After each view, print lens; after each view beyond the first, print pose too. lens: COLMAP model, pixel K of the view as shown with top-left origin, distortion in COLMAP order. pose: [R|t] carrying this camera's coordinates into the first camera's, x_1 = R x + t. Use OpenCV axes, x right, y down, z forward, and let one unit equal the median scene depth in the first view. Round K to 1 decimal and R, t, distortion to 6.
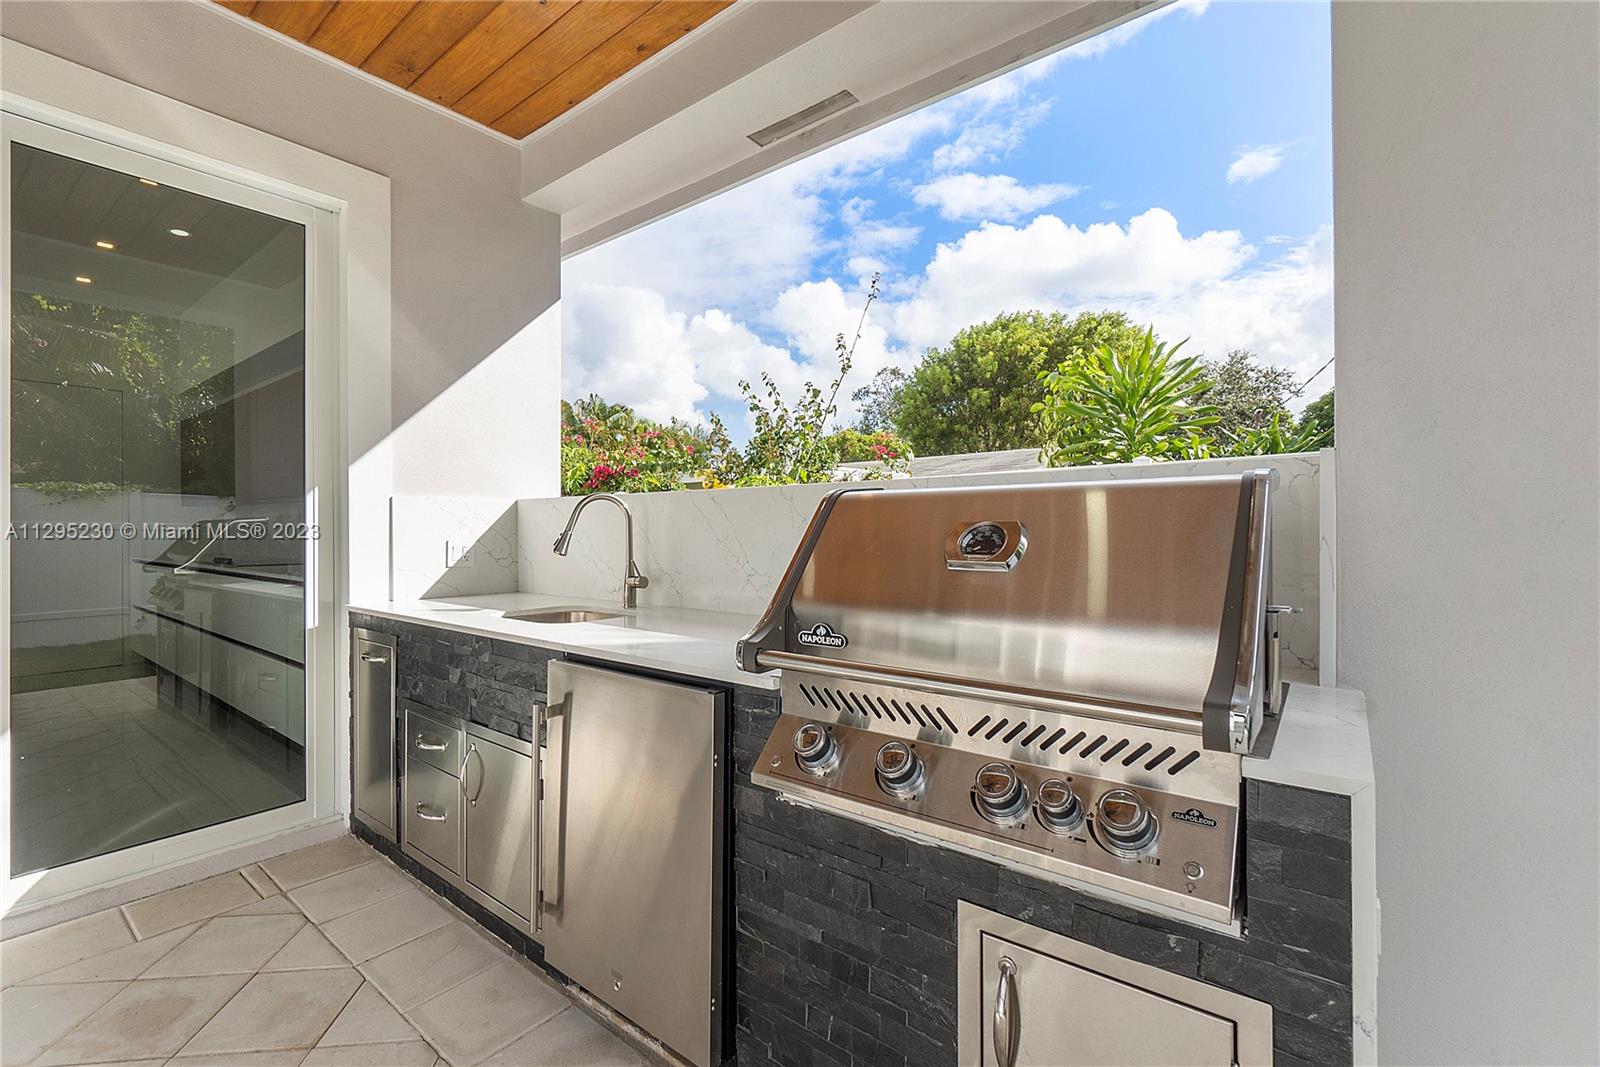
lens RADIAL K [[692.8, 0, 799.1], [0, 692.8, 530.3], [0, 0, 1]] dist [-0.002421, -0.000595]
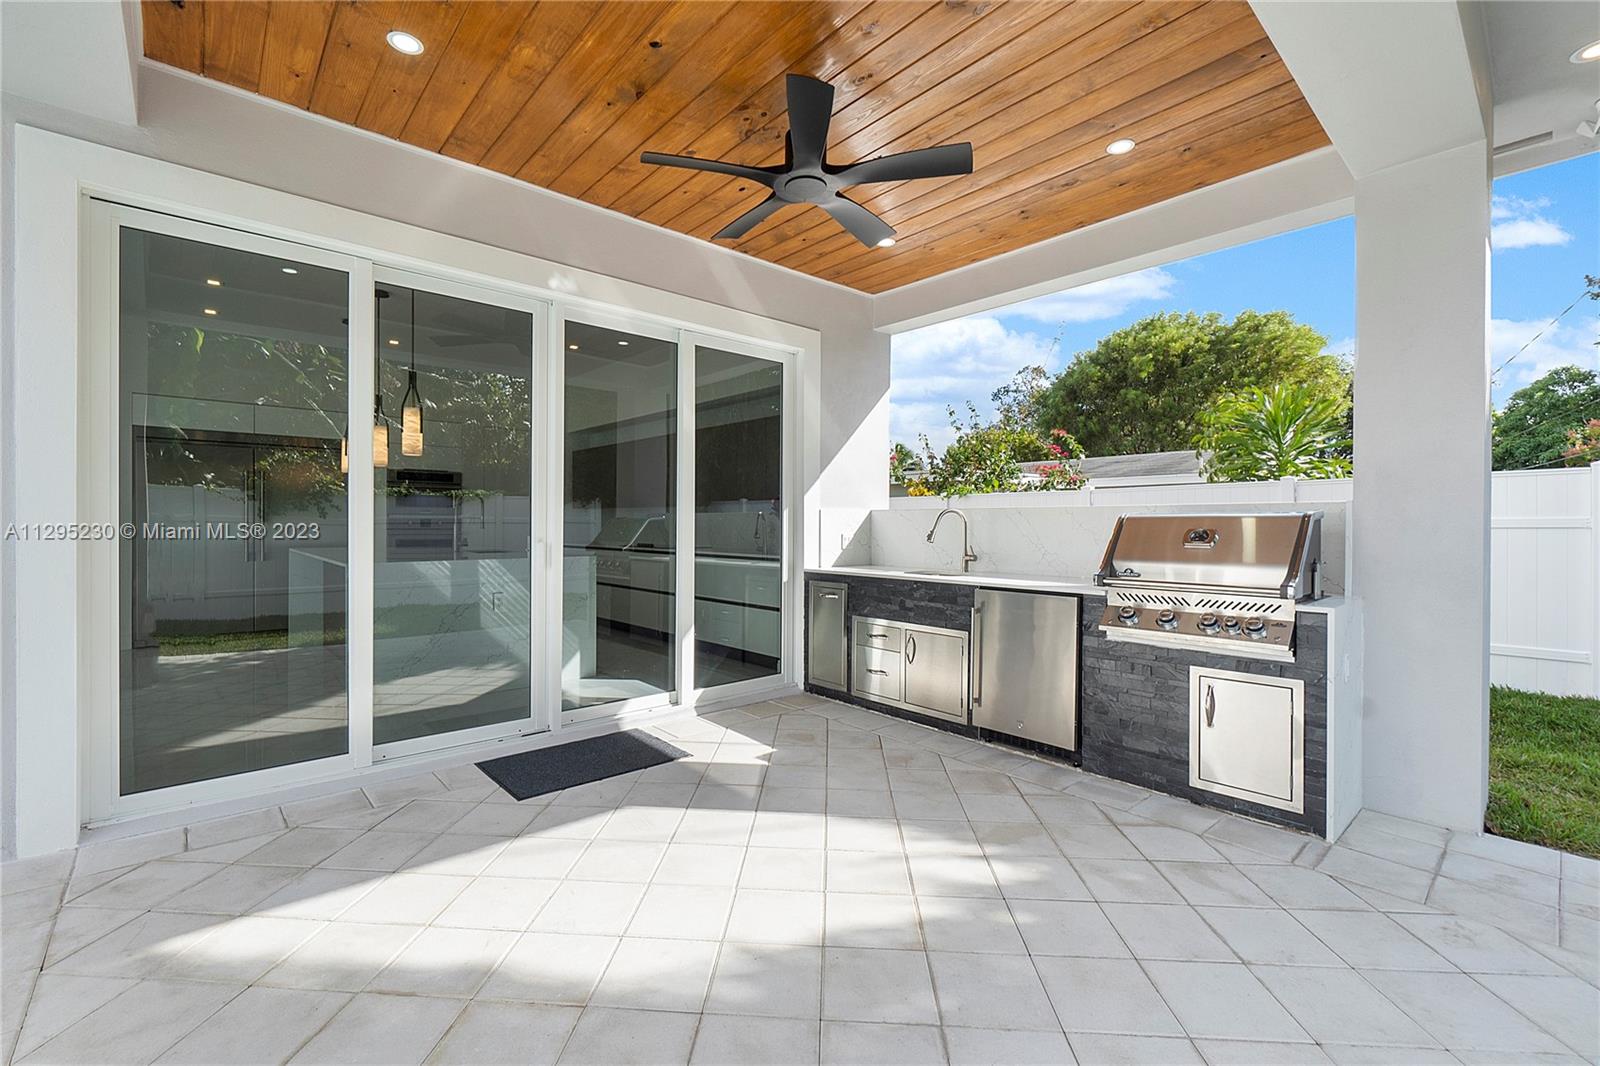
lens RADIAL K [[692.8, 0, 802.3], [0, 692.8, 534.3], [0, 0, 1]] dist [-0.002421, -0.000595]
pose [[0.985360, 0.007958, -0.170299, -0.535031], [-0.005807, 0.999897, 0.013128, -0.011850], [0.170386, -0.011947, 0.985305, -1.278747]]
